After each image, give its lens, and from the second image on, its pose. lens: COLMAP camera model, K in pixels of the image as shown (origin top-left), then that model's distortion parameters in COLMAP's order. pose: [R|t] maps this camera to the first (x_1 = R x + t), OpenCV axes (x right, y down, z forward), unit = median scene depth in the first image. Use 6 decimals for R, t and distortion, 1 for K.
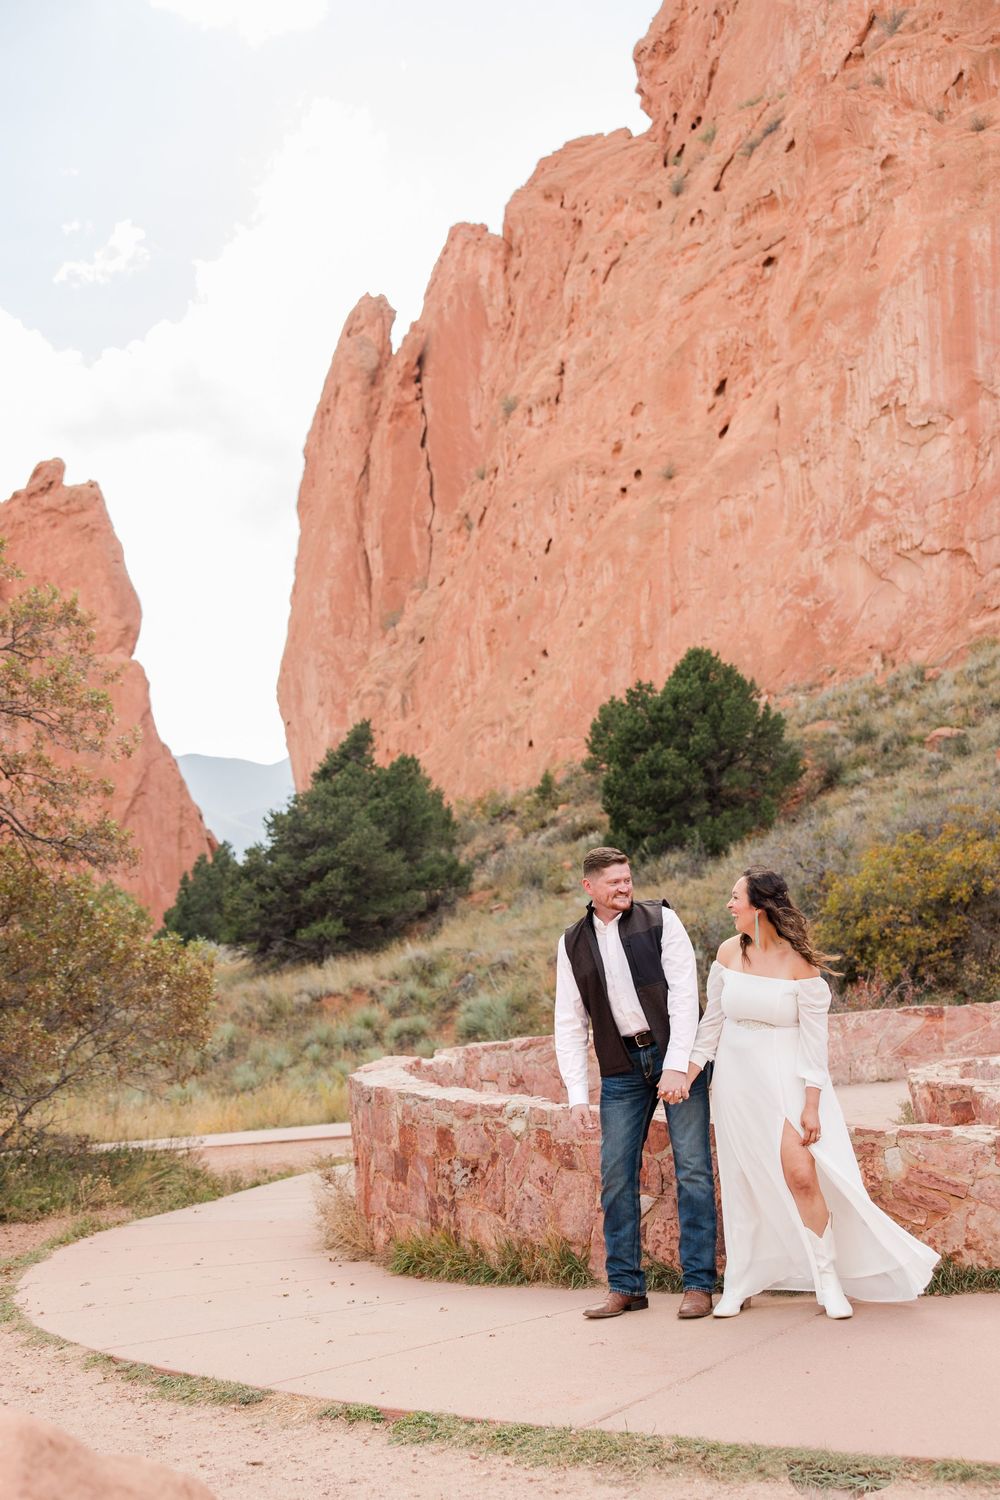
lens RADIAL K [[1676.5, 0, 482.0], [0, 1676.5, 788.5], [0, 0, 1]] dist [0.006189, 0.000000]
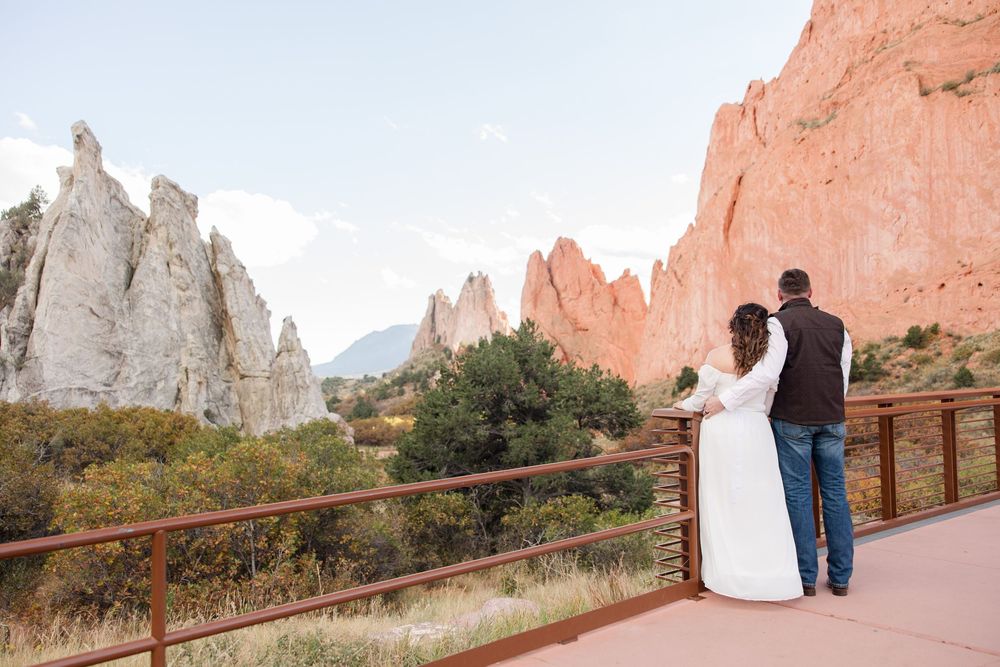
lens RADIAL K [[779.6, 0, 494.3], [0, 779.6, 330.7], [0, 0, 1]] dist [0.007871, 0.003504]
pose [[0.815277, -0.002073, -0.579068, 1.271054], [0.038031, 0.998026, 0.049972, -0.381241], [0.577821, -0.062764, 0.813747, -1.507372]]
